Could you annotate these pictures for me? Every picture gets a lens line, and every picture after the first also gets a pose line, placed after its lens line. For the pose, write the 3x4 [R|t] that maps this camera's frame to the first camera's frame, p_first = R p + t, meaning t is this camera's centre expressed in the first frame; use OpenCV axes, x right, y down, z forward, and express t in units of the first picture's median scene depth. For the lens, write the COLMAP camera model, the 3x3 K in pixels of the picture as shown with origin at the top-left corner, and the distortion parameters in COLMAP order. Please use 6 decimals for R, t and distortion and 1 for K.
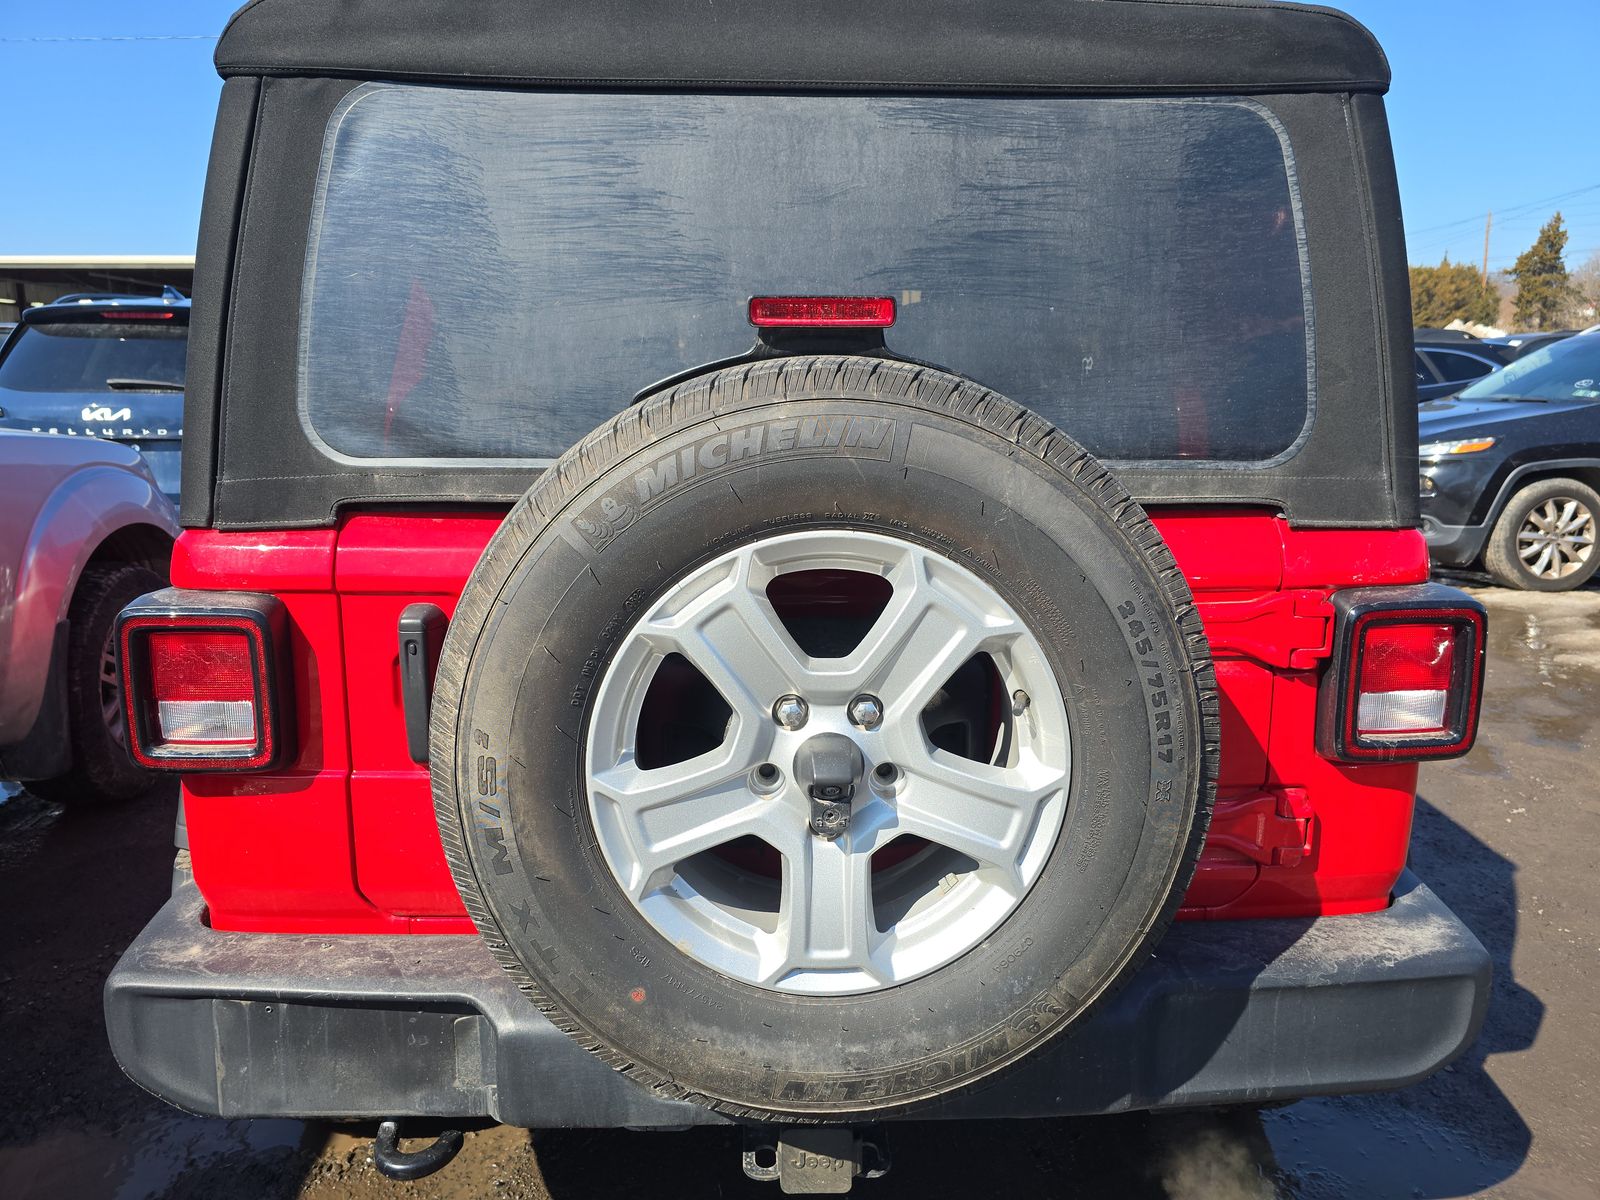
lens RADIAL K [[1061.6, 0, 787.3], [0, 1061.6, 595.4], [0, 0, 1]] dist [0.059742, -0.060703]
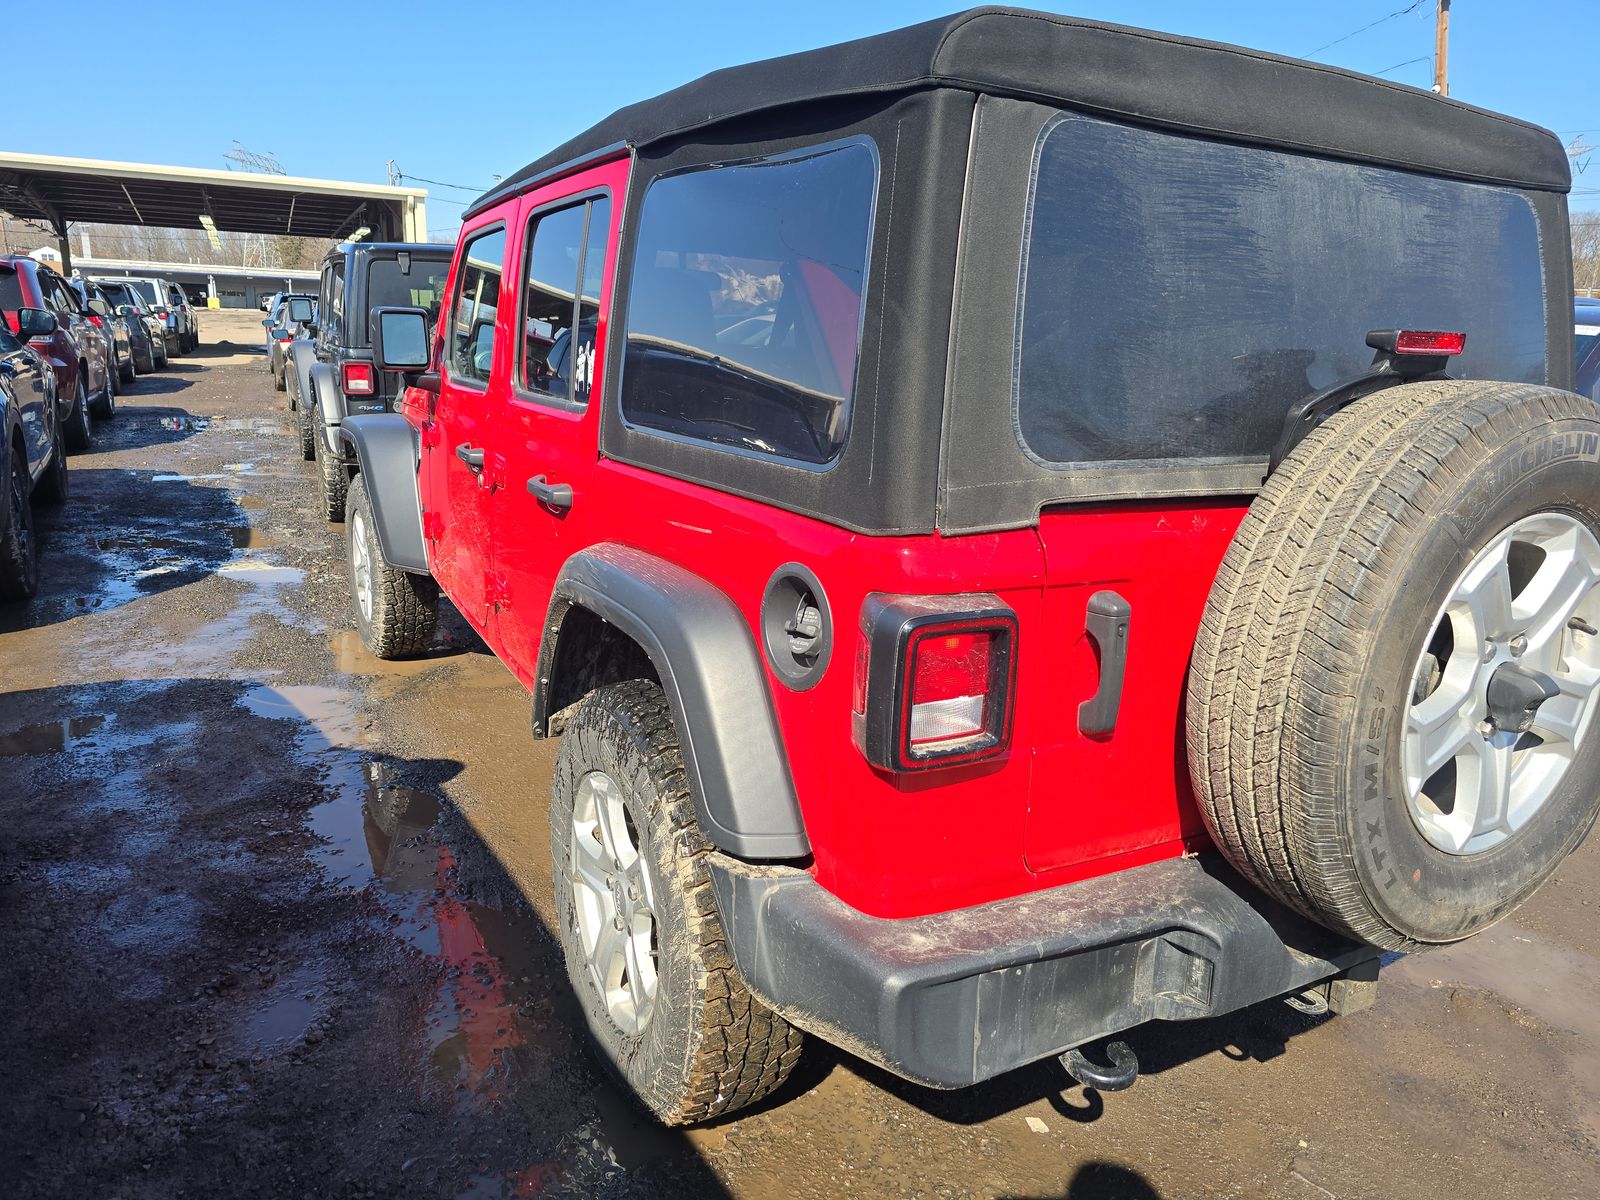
lens RADIAL K [[1061.6, 0, 787.3], [0, 1061.6, 595.4], [0, 0, 1]] dist [0.059742, -0.060703]
pose [[0.891817, -0.081093, 0.445068, -1.138760], [0.056662, 0.996078, 0.067951, -0.083049], [-0.448833, -0.035382, 0.892915, 0.148405]]
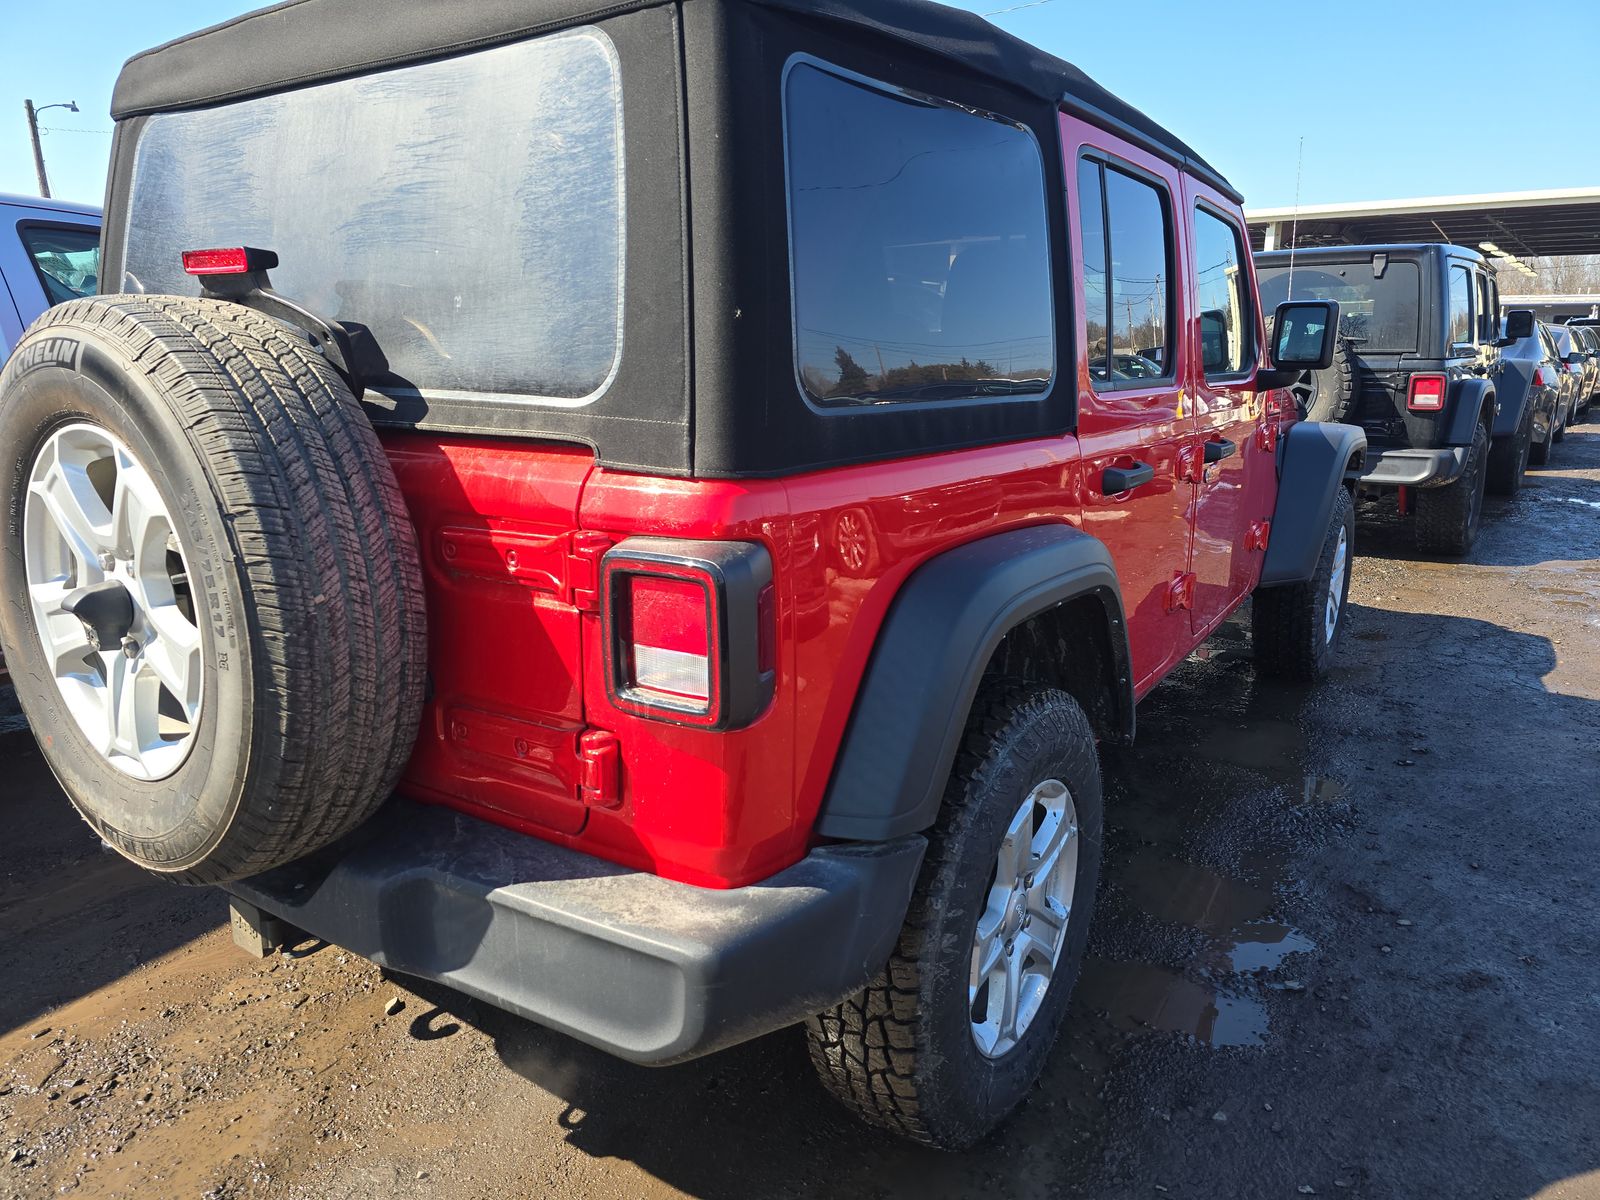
lens RADIAL K [[1061.6, 0, 787.3], [0, 1061.6, 595.4], [0, 0, 1]] dist [0.059742, -0.060703]
pose [[0.805321, 0.138537, -0.576425, 1.230489], [-0.118451, 0.990308, 0.072521, -0.040169], [0.580886, 0.009875, 0.813925, 0.314047]]
